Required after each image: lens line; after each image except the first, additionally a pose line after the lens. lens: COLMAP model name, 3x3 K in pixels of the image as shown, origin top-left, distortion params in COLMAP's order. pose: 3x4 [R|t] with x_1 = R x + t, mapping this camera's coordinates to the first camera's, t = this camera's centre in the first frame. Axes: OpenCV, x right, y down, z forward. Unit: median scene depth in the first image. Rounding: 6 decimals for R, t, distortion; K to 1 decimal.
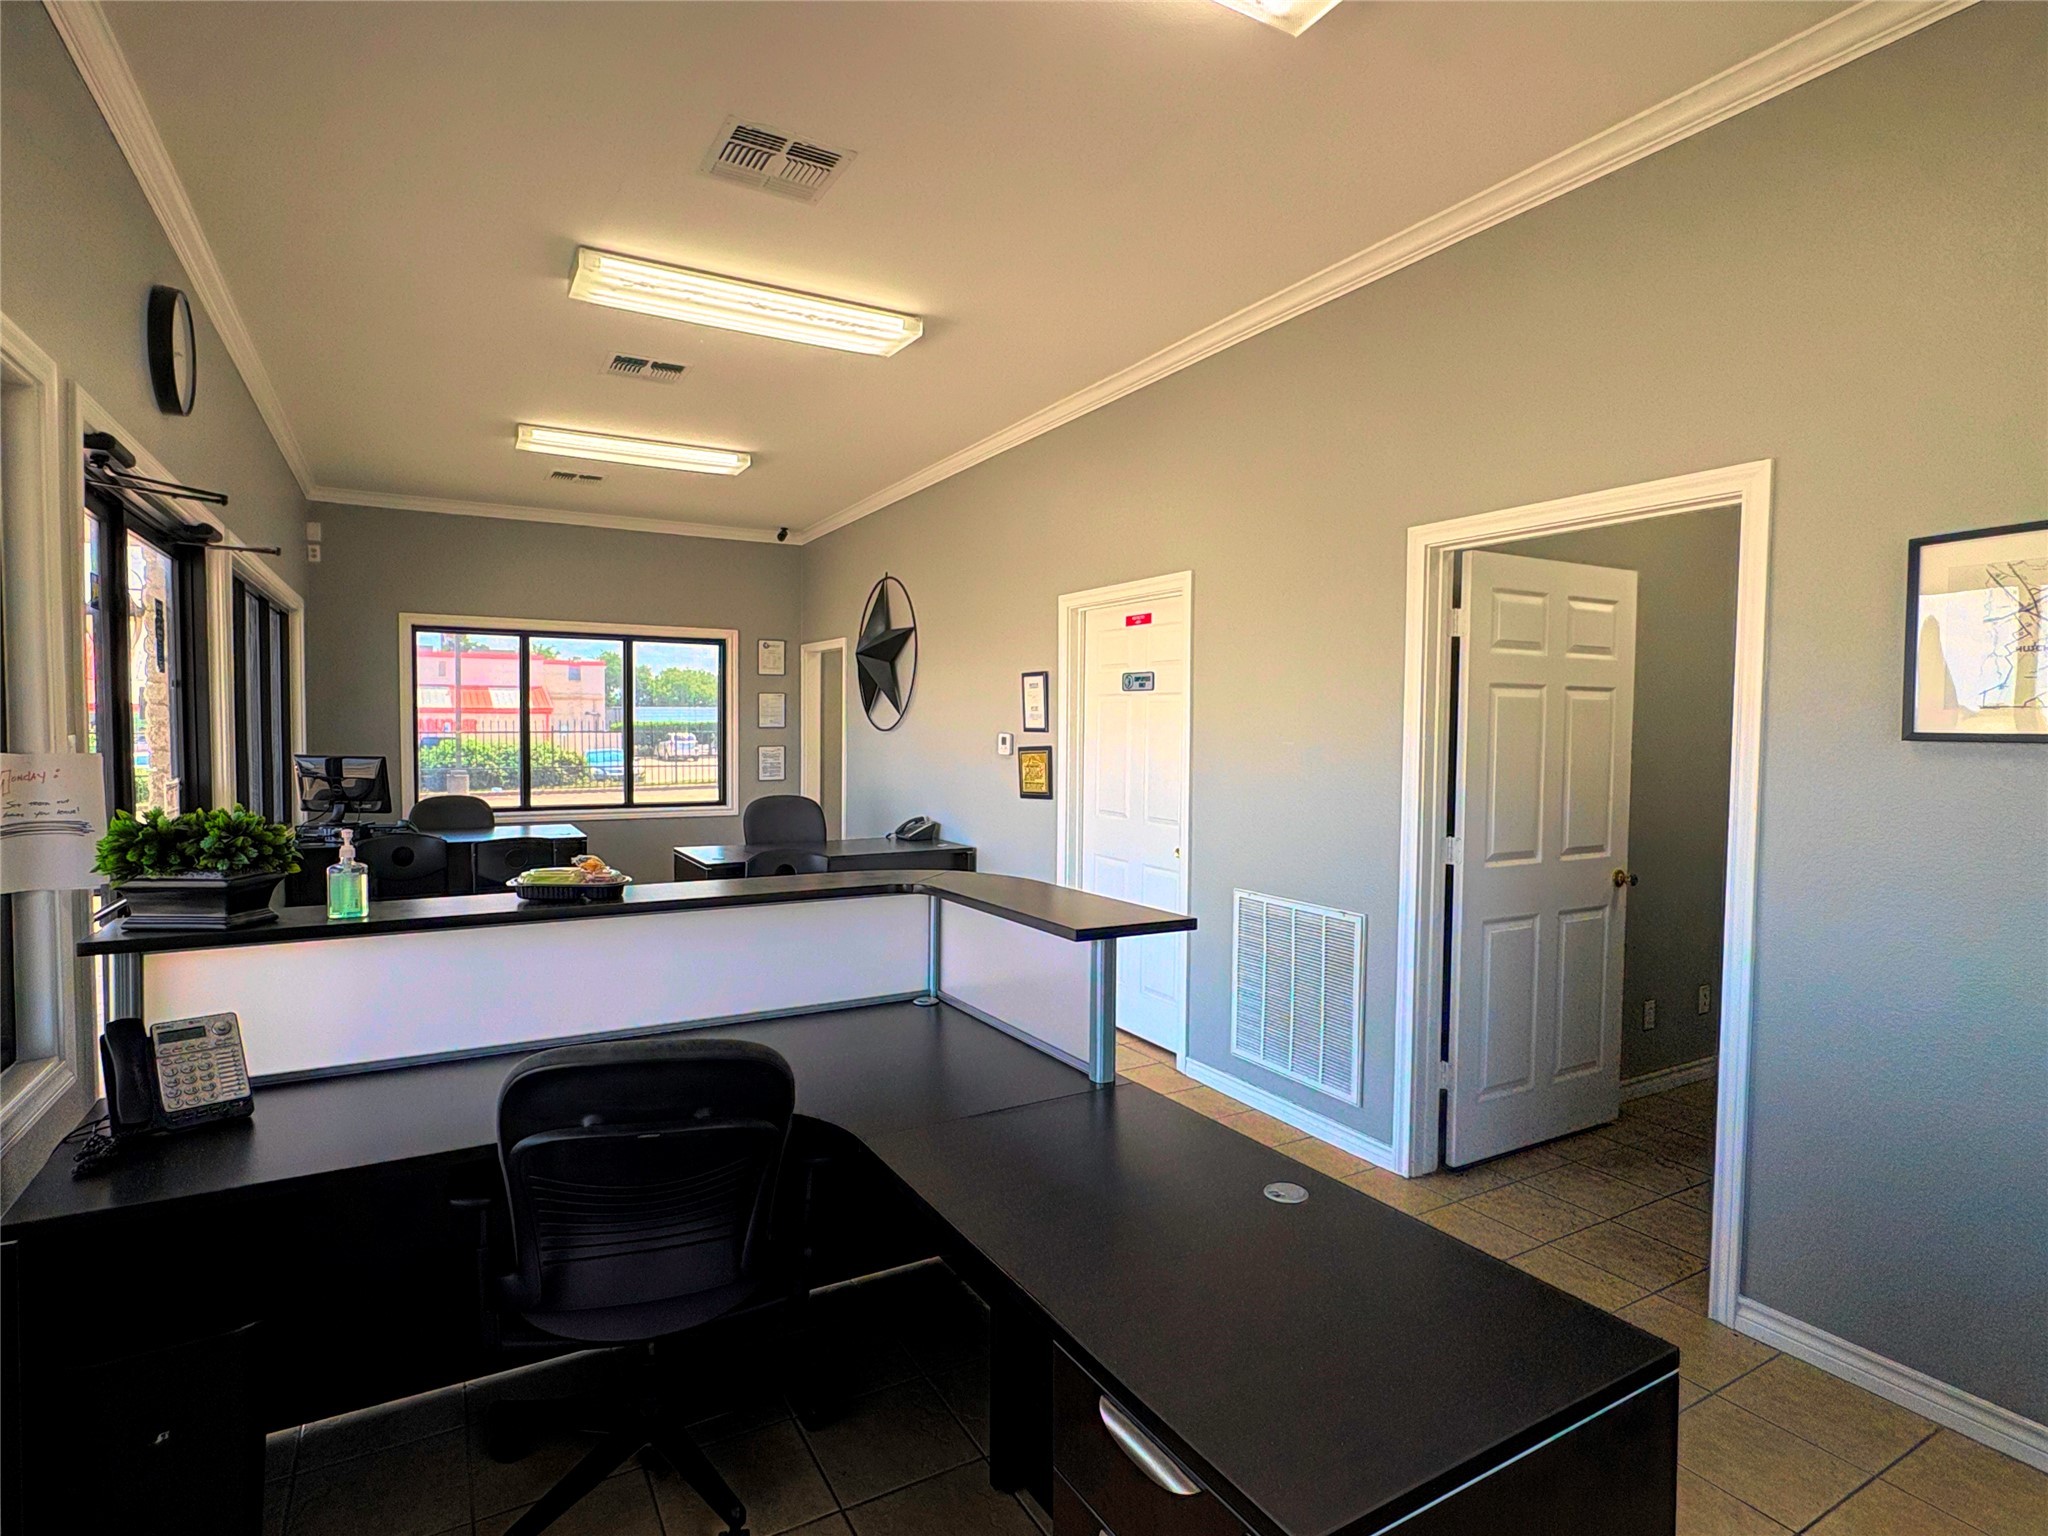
lens RADIAL K [[1060.4, 0, 1025.3], [0, 1060.4, 759.3], [0, 0, 1]] dist [-0.000690, -0.000258]
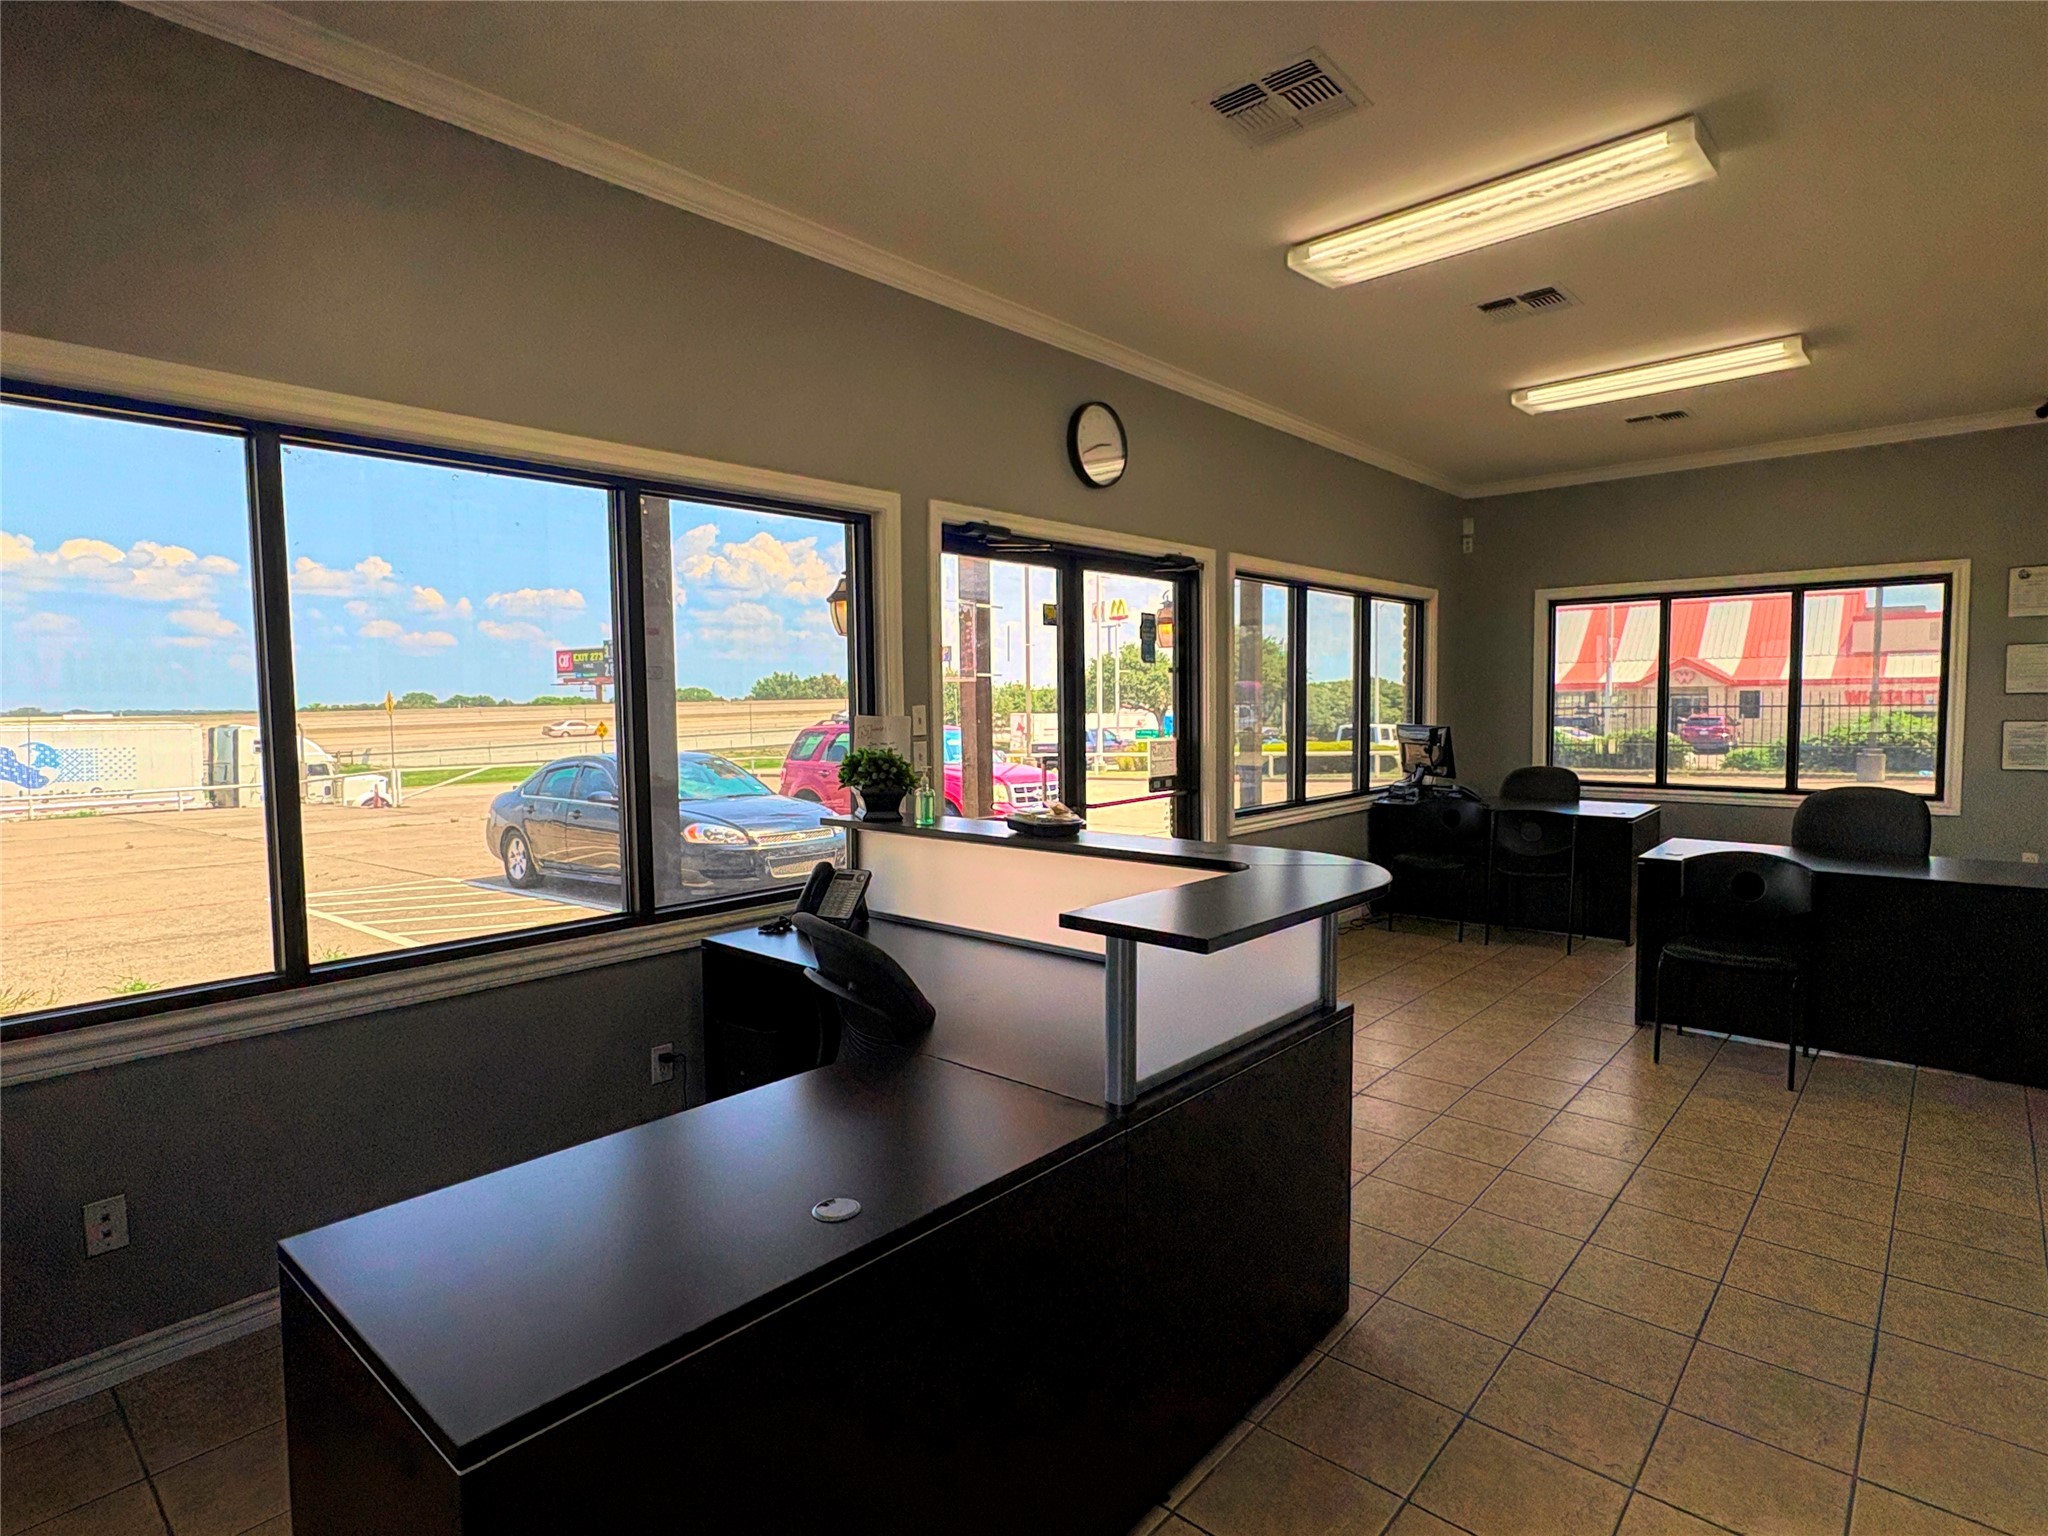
lens RADIAL K [[1060.4, 0, 1007.0], [0, 1060.4, 767.8], [0, 0, 1]] dist [-0.000690, -0.000258]
pose [[0.307513, 0.047313, -0.950367, 0.230402], [-0.018800, 0.998870, 0.043644, 0.000486], [0.951358, 0.004446, 0.308055, 0.171454]]
